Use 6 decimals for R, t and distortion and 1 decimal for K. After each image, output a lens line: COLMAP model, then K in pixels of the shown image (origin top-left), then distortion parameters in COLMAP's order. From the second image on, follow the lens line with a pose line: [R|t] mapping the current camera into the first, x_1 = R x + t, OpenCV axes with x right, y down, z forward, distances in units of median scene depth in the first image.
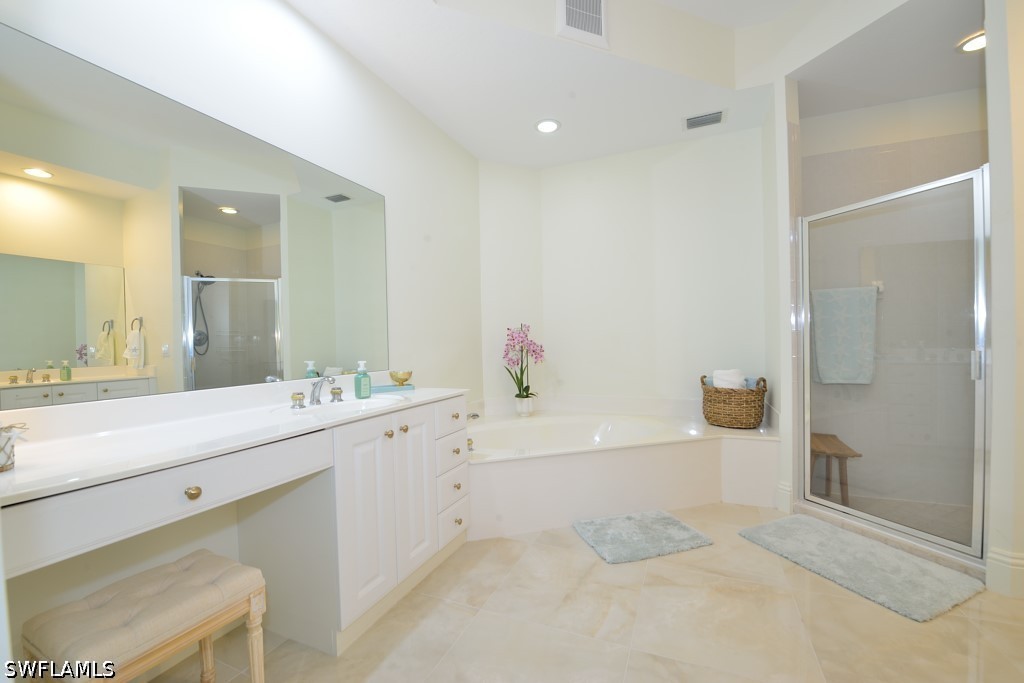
lens RADIAL K [[409.6, 0, 516.7], [0, 409.6, 341.8], [0, 0, 1]] dist [-0.019791, -0.001430]
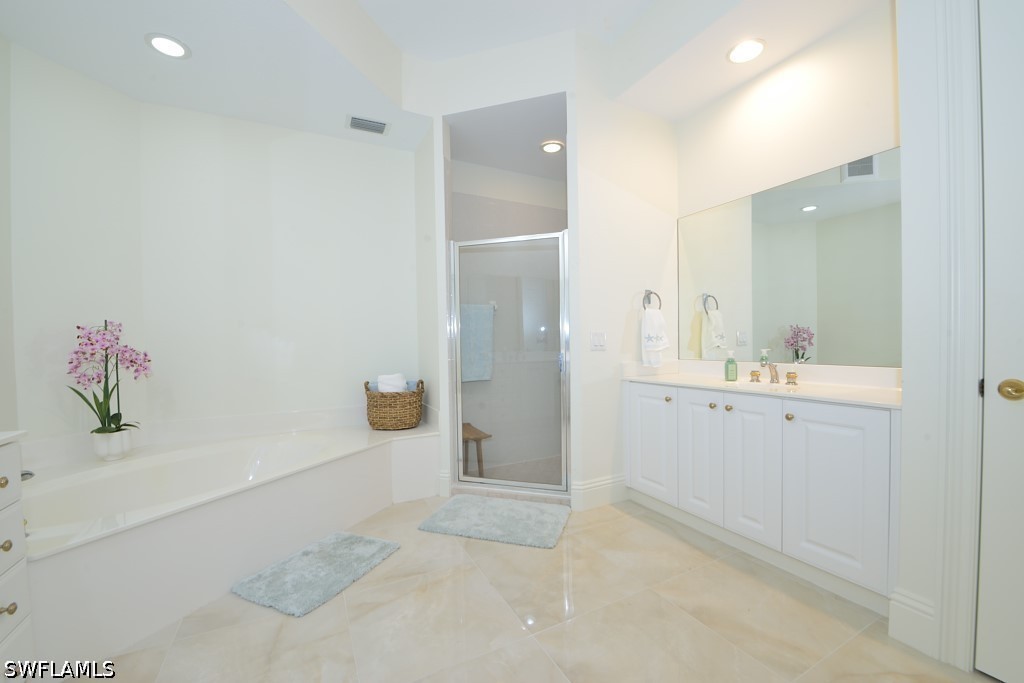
lens RADIAL K [[409.6, 0, 513.4], [0, 409.6, 345.0], [0, 0, 1]] dist [-0.019791, -0.001430]
pose [[0.628994, 0.004743, 0.777396, -0.112502], [0.002325, 0.999965, -0.007982, 0.003556], [-0.777407, 0.006828, 0.628961, 0.124474]]
